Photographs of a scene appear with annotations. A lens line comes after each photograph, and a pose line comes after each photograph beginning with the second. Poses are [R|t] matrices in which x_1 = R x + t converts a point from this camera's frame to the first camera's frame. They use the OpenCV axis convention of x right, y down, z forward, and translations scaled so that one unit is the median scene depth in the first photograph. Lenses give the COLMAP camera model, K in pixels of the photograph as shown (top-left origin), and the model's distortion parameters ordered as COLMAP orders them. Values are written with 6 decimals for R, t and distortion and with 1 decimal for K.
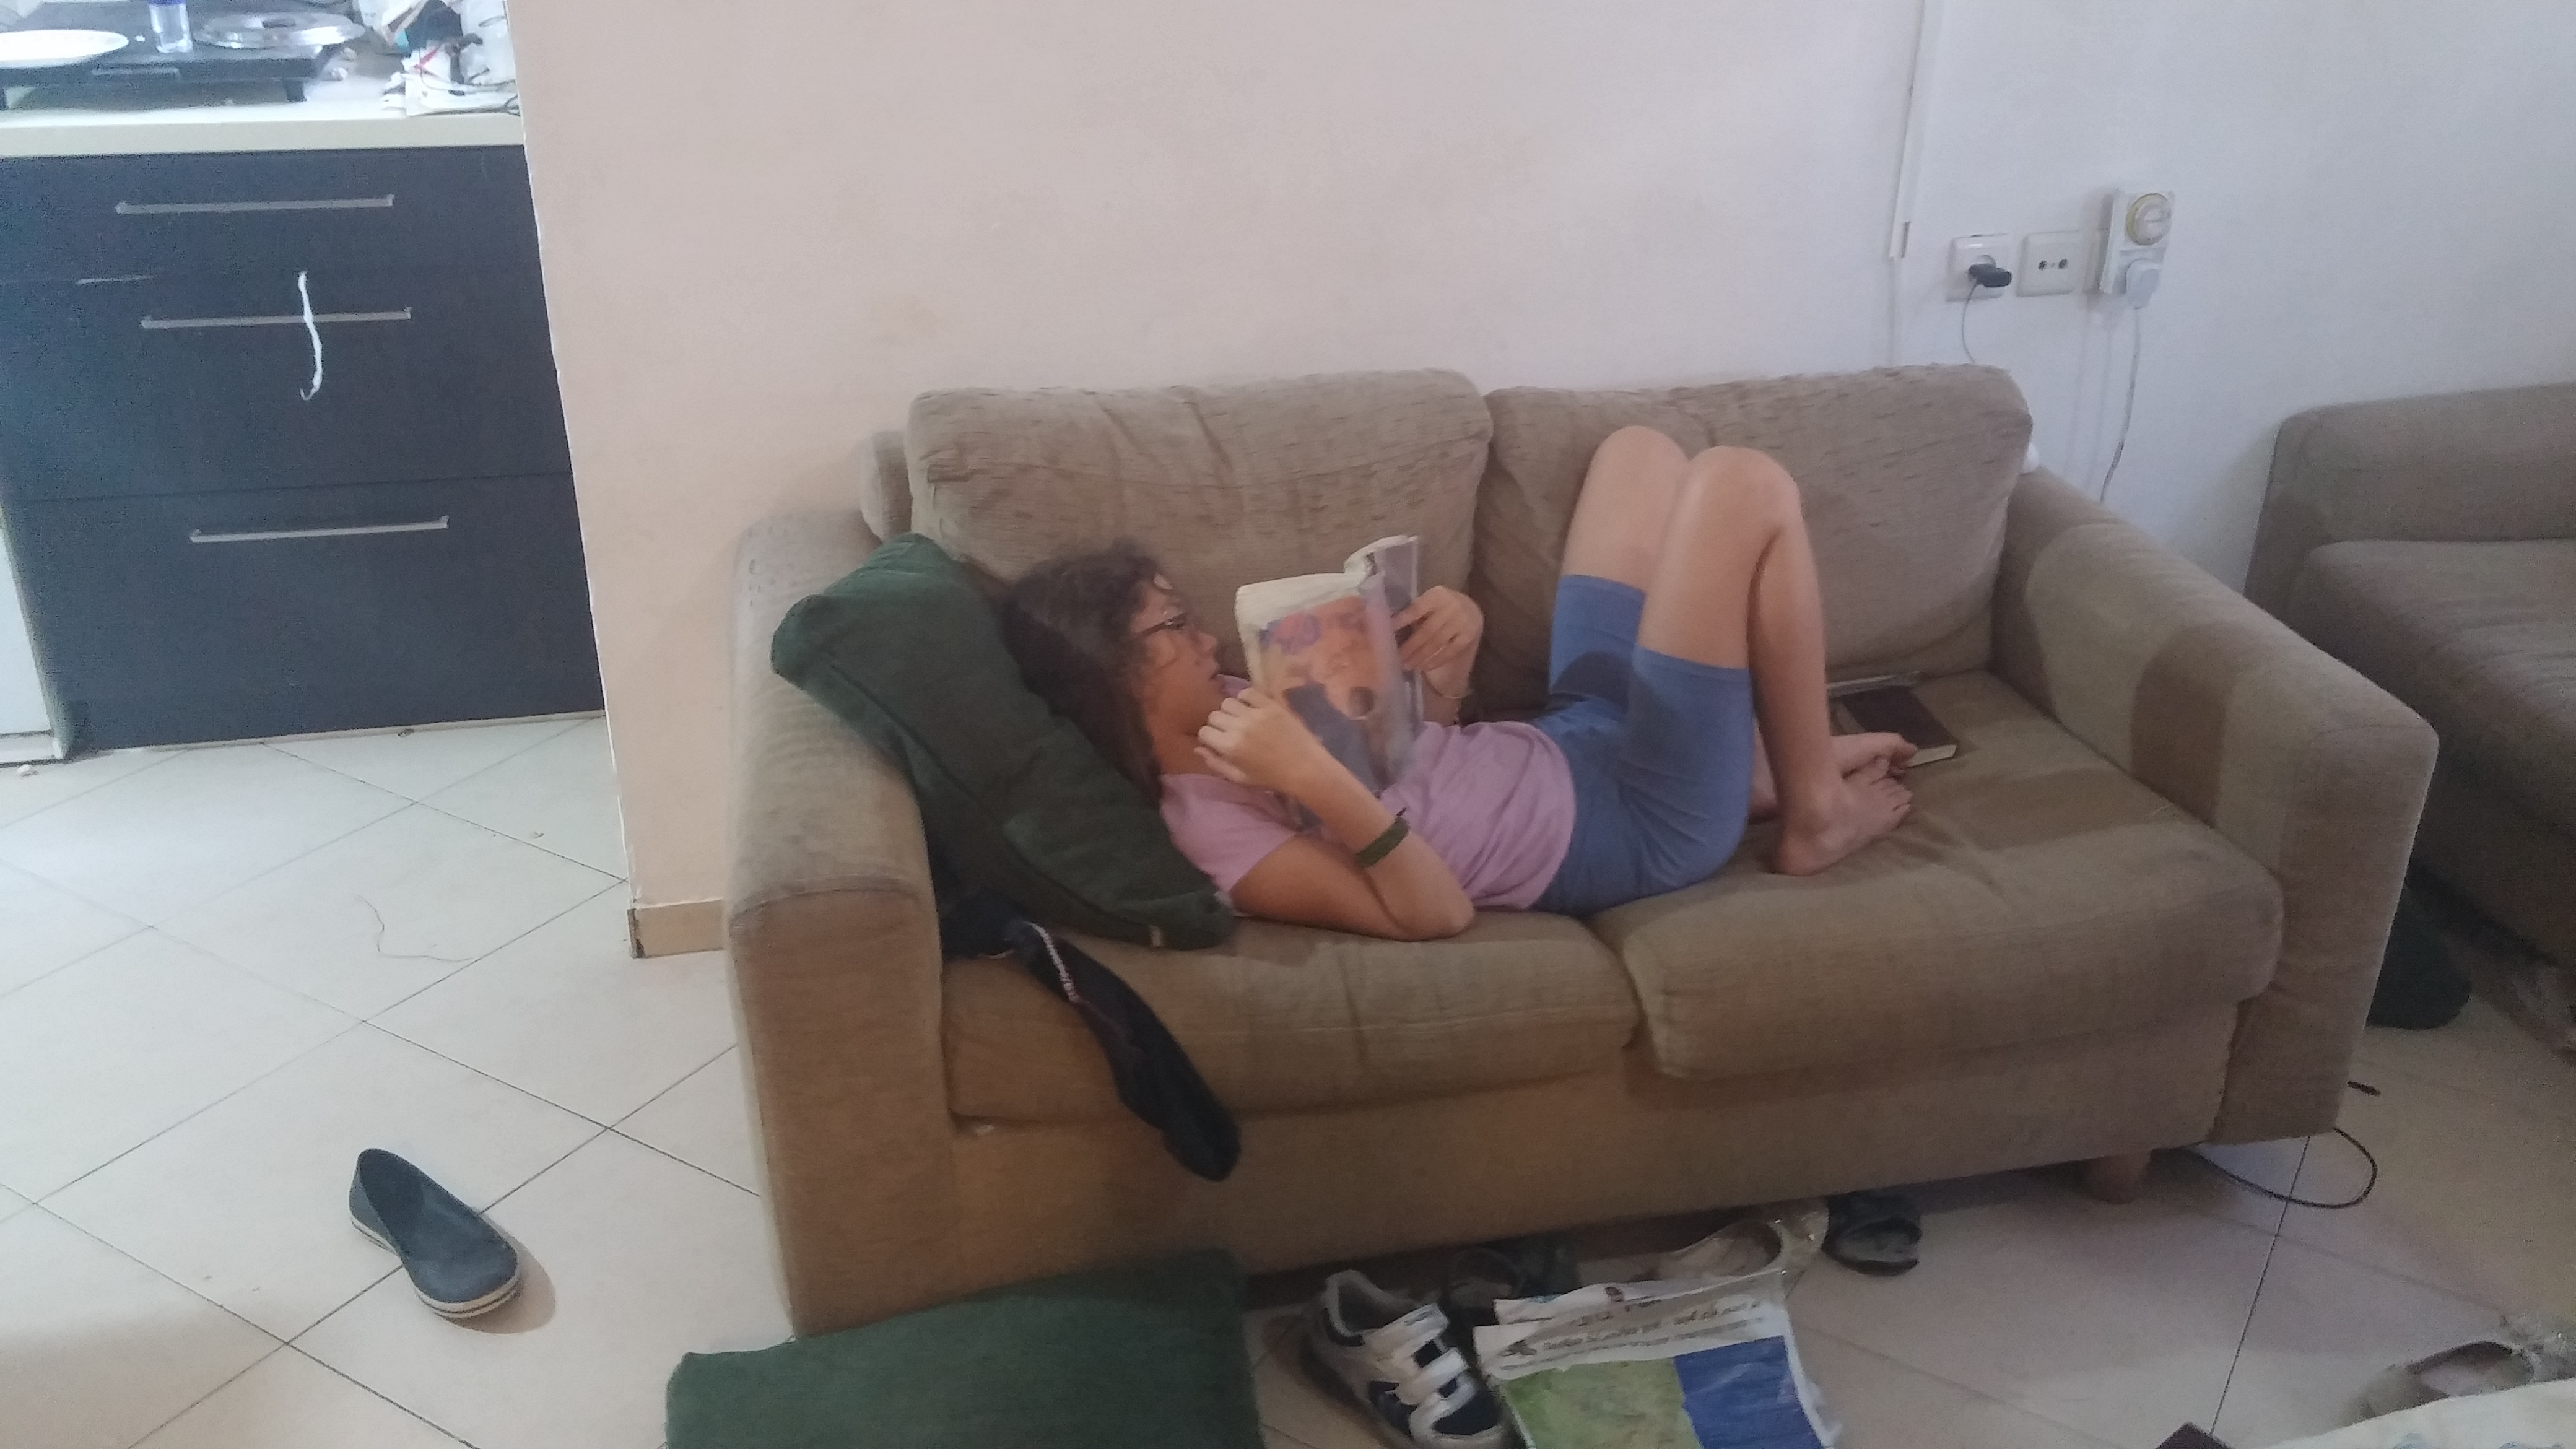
lens RADIAL K [[2195.4, 0, 1288.0], [0, 2195.4, 725.1], [0, 0, 1]] dist [0.037961, -0.000434]
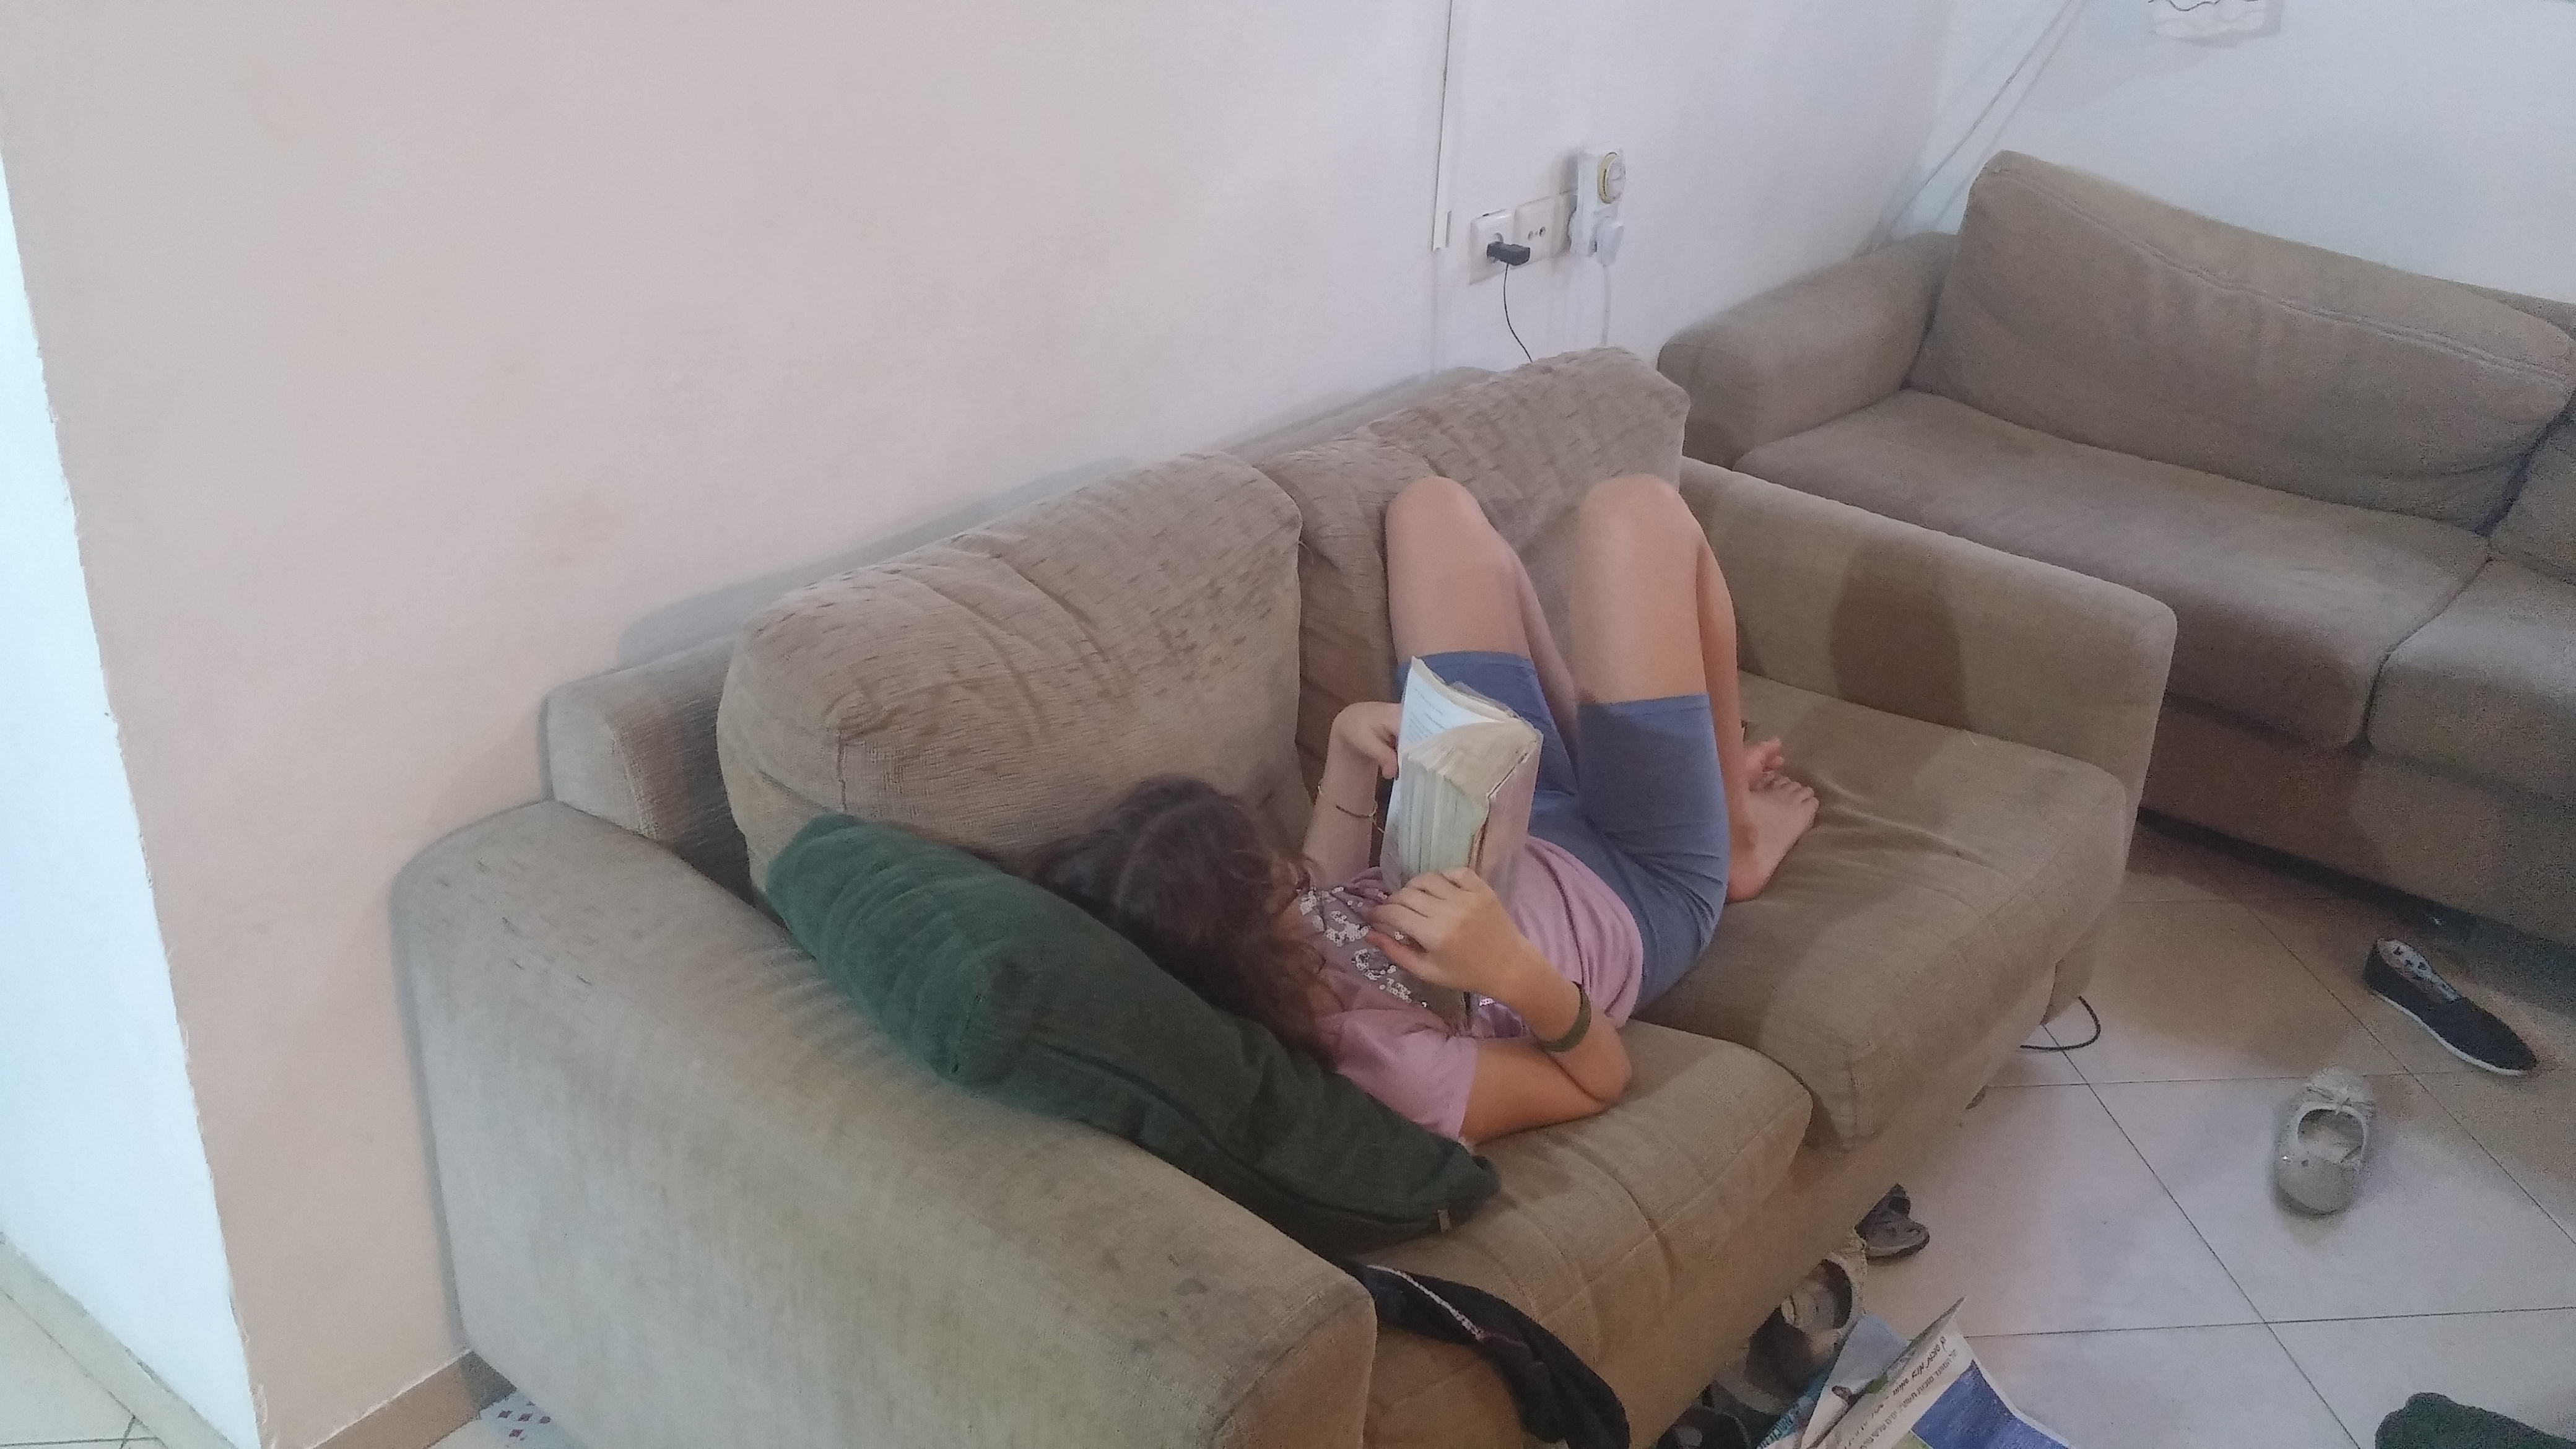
lens RADIAL K [[2195.4, 0, 1288.0], [0, 2195.4, 725.1], [0, 0, 1]] dist [0.037961, -0.000434]
pose [[0.800023, -0.254487, 0.543323, -0.402671], [0.237696, 0.965924, 0.102430, -0.142018], [-0.550875, 0.047199, 0.833252, 0.278650]]
